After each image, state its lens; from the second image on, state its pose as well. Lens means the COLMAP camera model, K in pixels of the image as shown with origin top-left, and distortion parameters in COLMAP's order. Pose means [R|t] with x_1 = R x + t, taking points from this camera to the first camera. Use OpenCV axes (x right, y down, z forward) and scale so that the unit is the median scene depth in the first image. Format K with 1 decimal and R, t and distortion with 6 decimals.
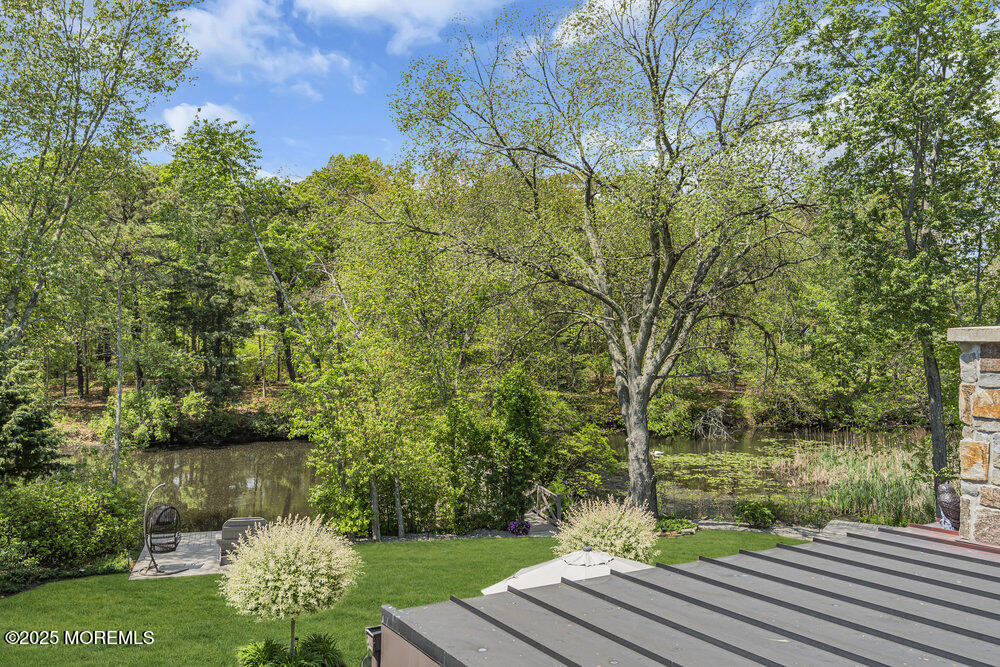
lens RADIAL K [[808.6, 0, 501.2], [0, 808.6, 334.6], [0, 0, 1]] dist [-0.014492, 0.007416]
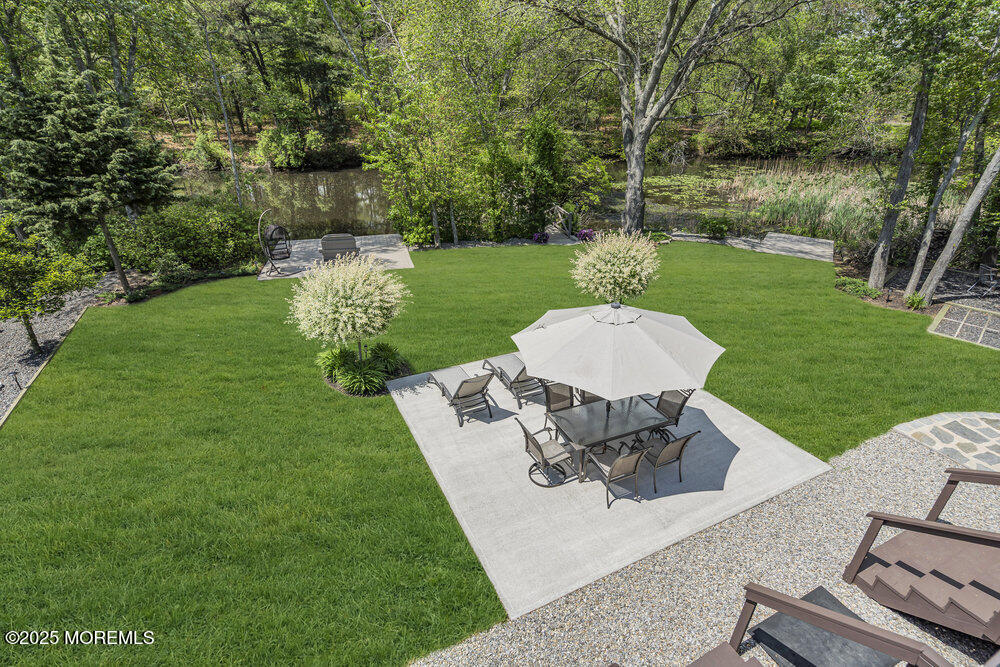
lens RADIAL K [[484.8, 0, 499.8], [0, 484.8, 333.3], [0, 0, 1]] dist [-0.000672, 0.000762]
pose [[0.998602, 0.021124, -0.048448, -0.003975], [0.003157, 0.891183, 0.453633, 0.007249], [0.052759, -0.453152, 0.889871, 0.173836]]
